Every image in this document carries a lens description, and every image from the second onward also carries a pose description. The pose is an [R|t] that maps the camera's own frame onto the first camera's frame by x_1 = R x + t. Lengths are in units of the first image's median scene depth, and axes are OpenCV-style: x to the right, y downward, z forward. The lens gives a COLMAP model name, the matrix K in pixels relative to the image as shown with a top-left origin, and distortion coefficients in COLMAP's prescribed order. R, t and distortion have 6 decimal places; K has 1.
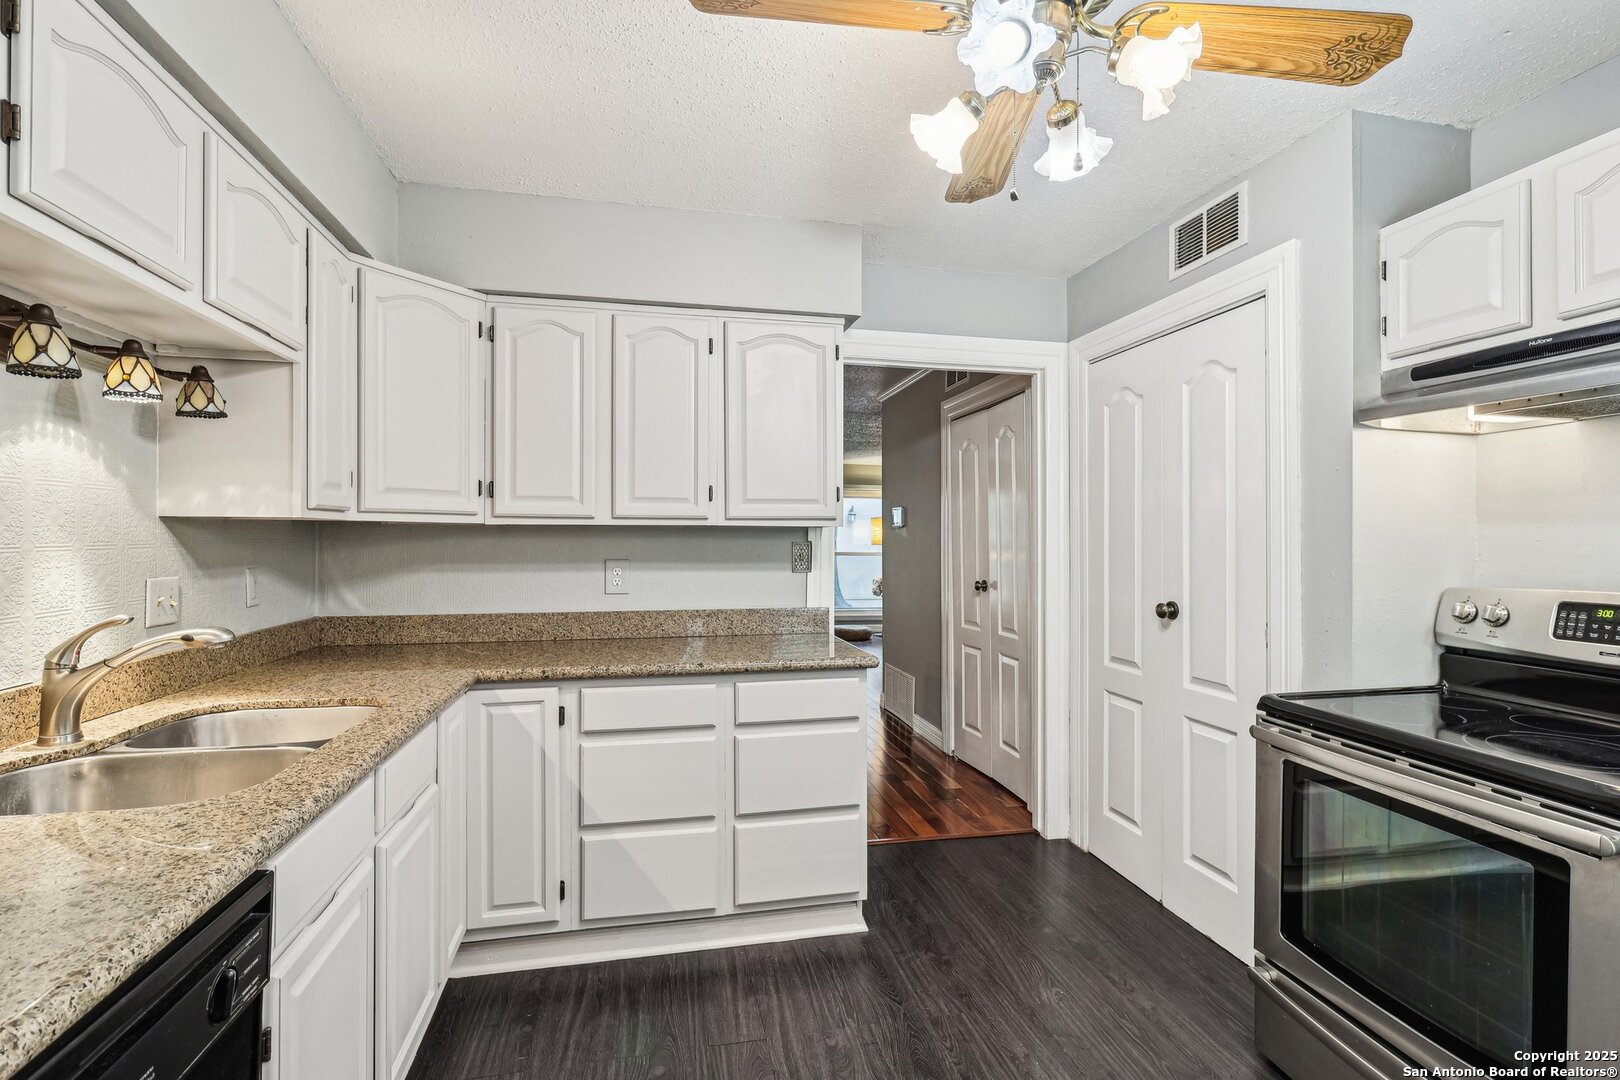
lens RADIAL K [[760.1, 0, 833.5], [0, 760.1, 530.8], [0, 0, 1]] dist [-0.005659, 0.001556]
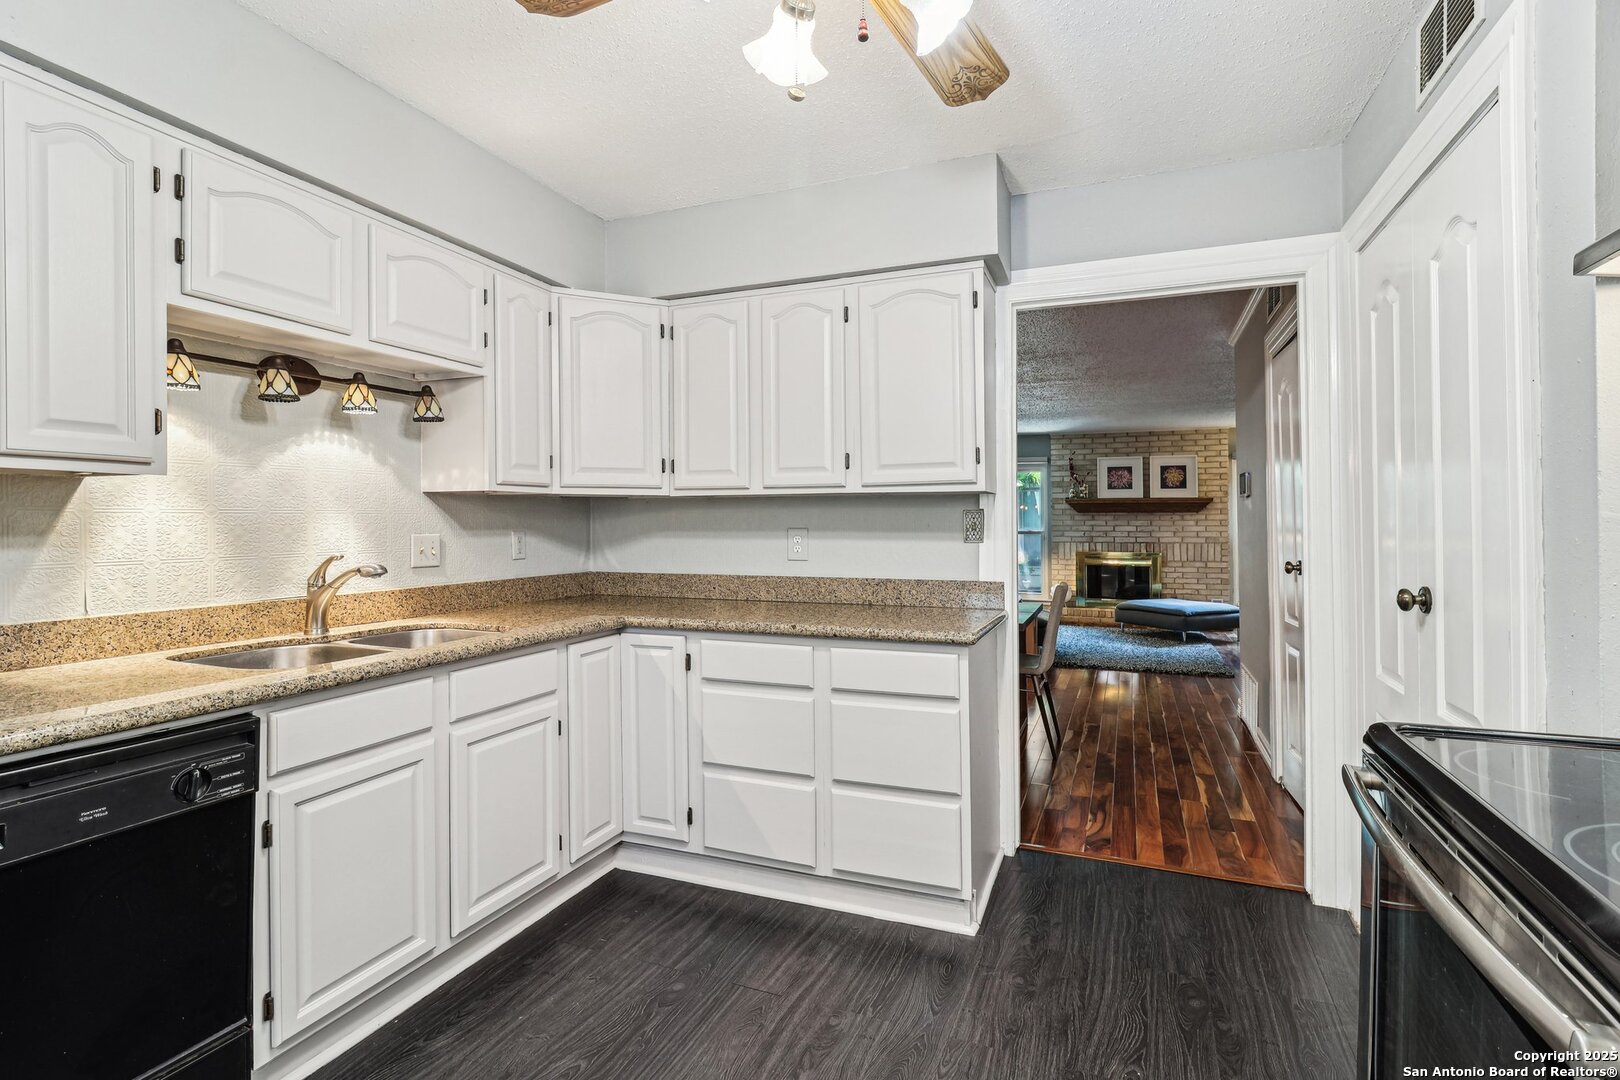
lens RADIAL K [[760.1, 0, 779.8], [0, 760.1, 515.9], [0, 0, 1]] dist [-0.005659, 0.001556]
pose [[0.830892, -0.008171, -0.556373, 0.379694], [0.011334, 0.999933, 0.002241, 0.024106], [0.556318, -0.008168, 0.830930, 0.132771]]
